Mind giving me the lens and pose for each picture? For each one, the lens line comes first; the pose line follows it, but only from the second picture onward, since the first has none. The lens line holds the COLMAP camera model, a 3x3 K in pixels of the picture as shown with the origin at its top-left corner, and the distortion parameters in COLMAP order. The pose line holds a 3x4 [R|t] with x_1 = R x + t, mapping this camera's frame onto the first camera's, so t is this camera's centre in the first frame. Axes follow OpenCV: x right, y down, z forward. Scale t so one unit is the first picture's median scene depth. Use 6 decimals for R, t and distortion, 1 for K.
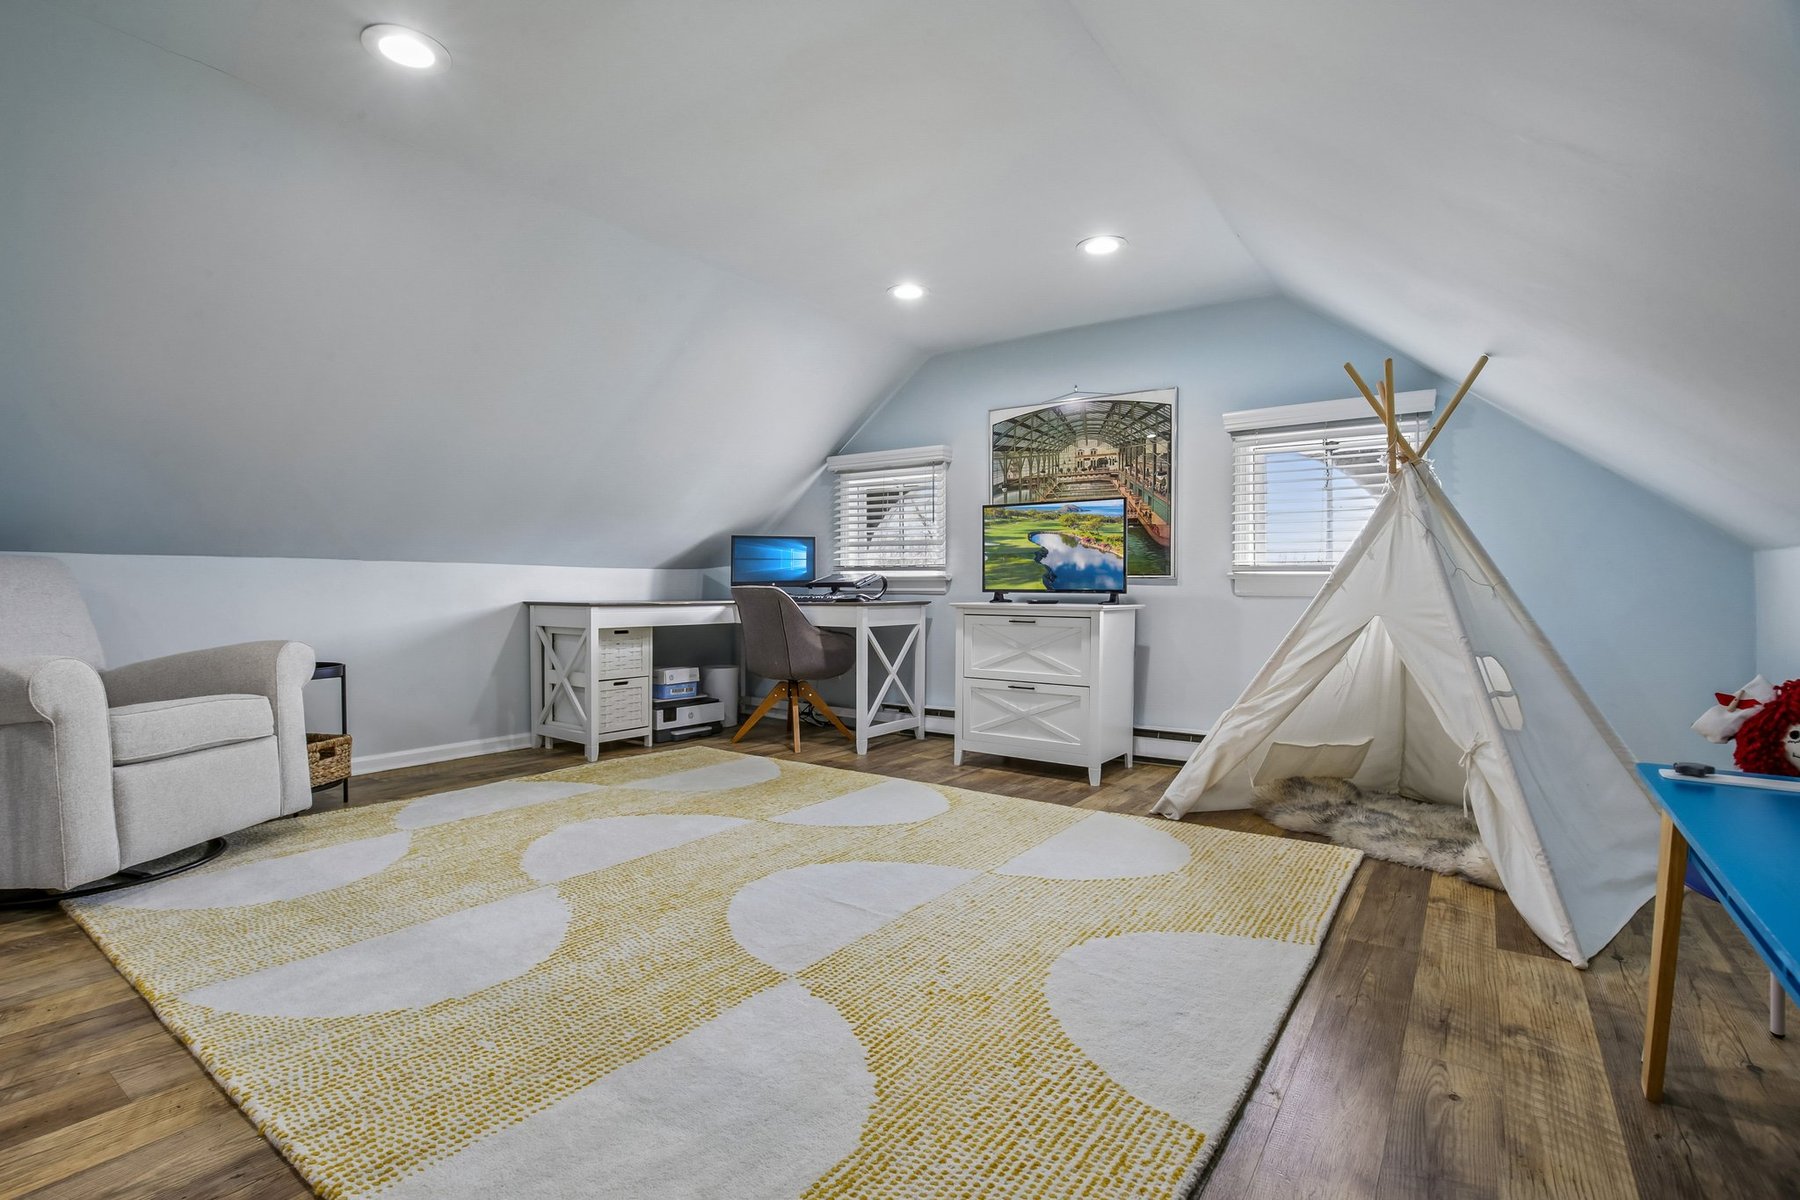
lens RADIAL K [[840.2, 0, 897.4], [0, 840.2, 593.7], [0, 0, 1]] dist [-0.001870, -0.000080]
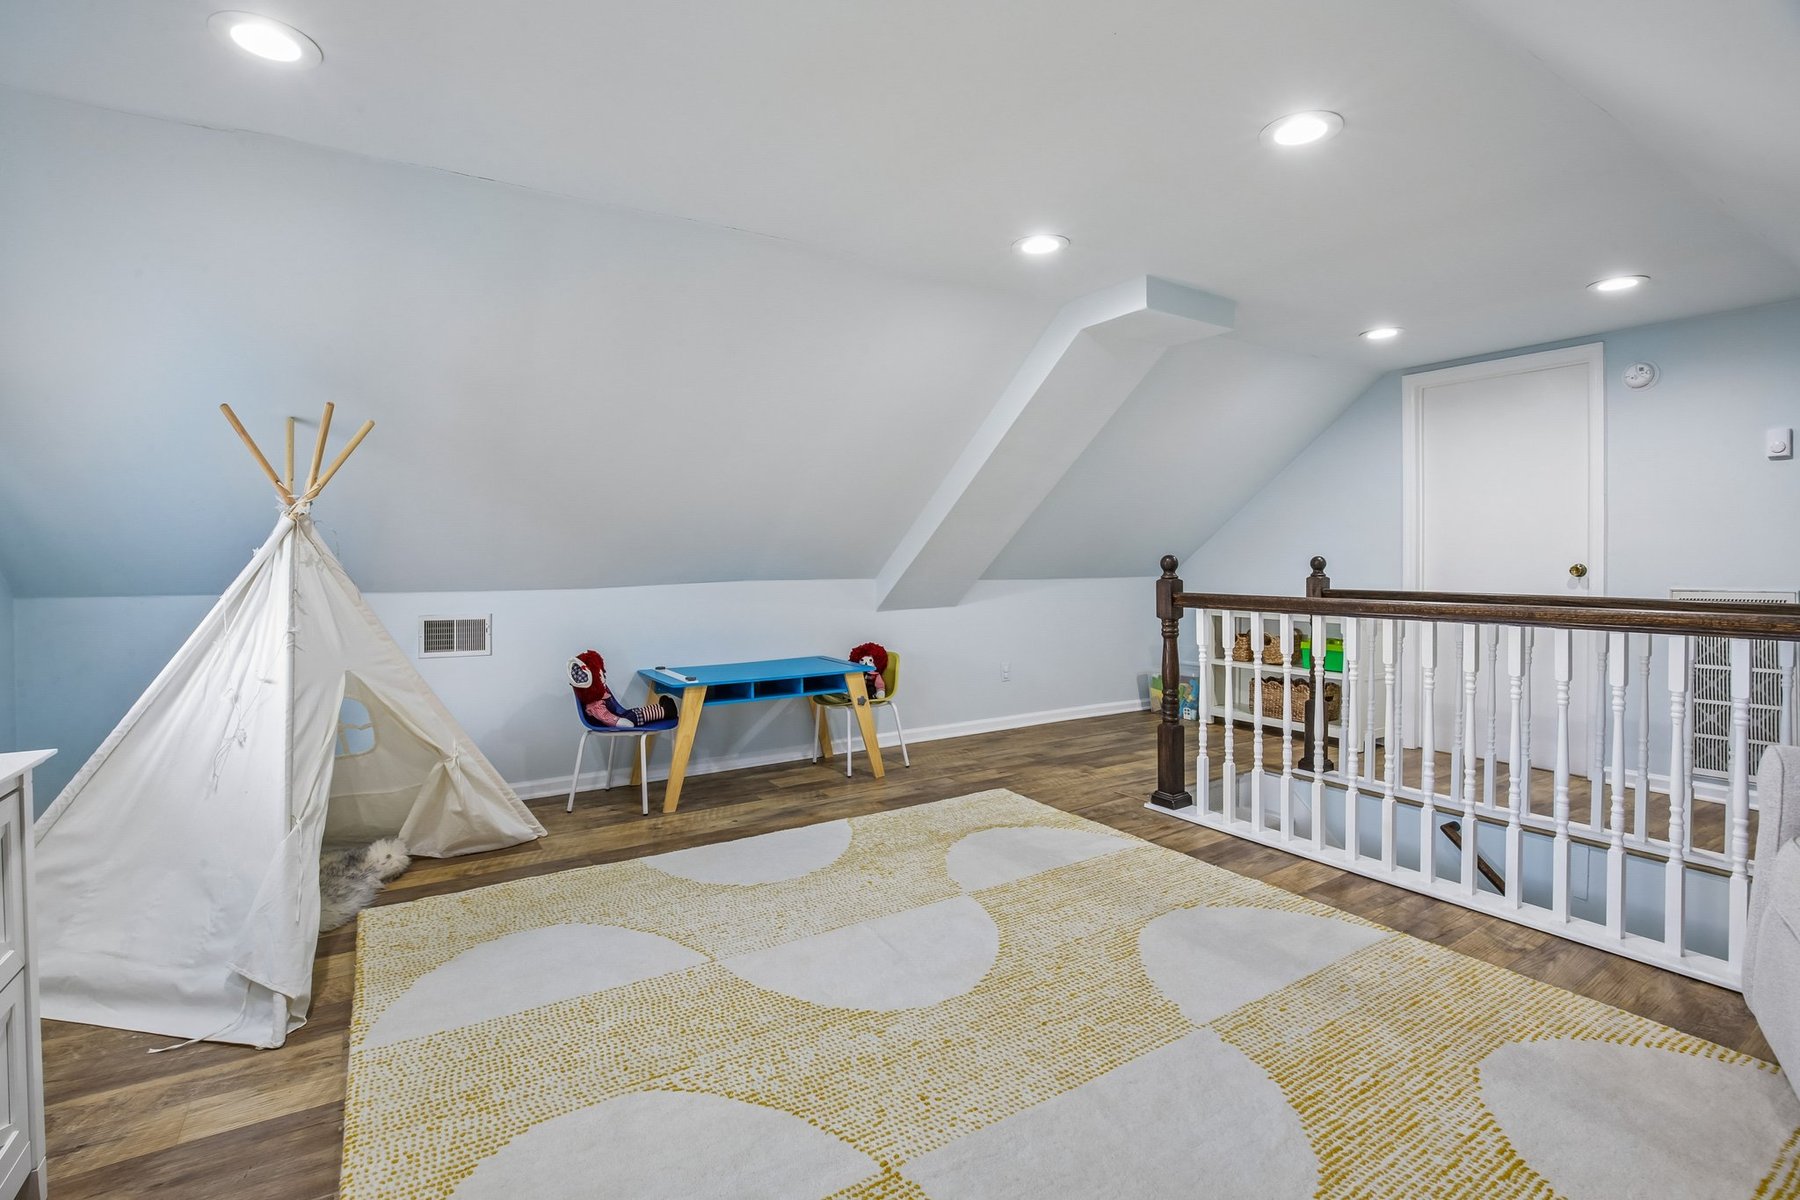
lens RADIAL K [[840.2, 0, 903.7], [0, 840.2, 588.2], [0, 0, 1]] dist [-0.001870, -0.000080]
pose [[-0.925450, -0.007278, 0.378800, -0.566783], [0.007277, 0.999290, 0.036979, -0.142110], [-0.378800, 0.036979, -0.924740, 2.317425]]
